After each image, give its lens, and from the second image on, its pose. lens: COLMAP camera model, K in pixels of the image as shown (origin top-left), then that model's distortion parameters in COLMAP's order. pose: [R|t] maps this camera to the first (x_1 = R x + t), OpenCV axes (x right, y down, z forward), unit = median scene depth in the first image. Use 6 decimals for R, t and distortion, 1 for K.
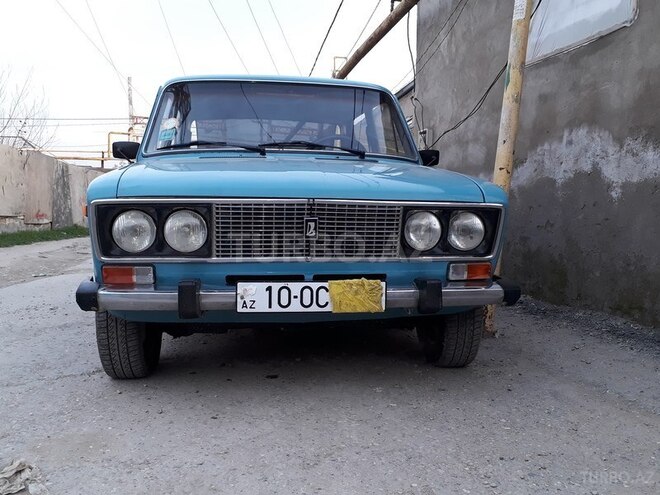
lens RADIAL K [[617.7, 0, 330.0], [0, 617.7, 247.5], [0, 0, 1]] dist [0.164379, -0.193133]
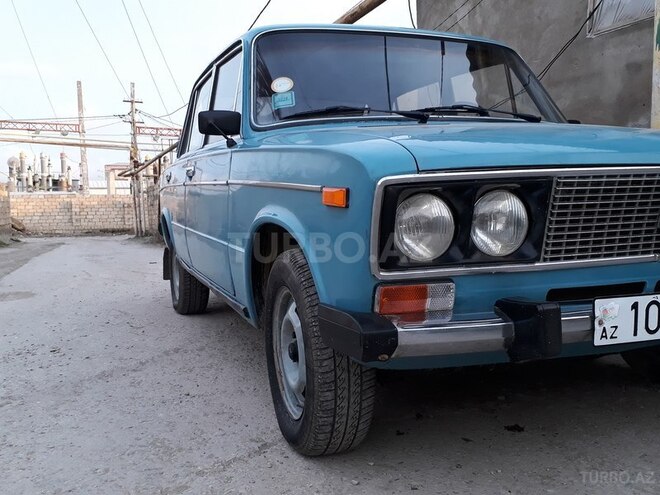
lens RADIAL K [[617.7, 0, 330.0], [0, 617.7, 247.5], [0, 0, 1]] dist [0.164379, -0.193133]
pose [[0.972336, -0.050756, 0.228007, -0.543153], [0.052188, 0.998637, -0.000253, -0.010409], [-0.227683, 0.012145, 0.973660, 0.419346]]
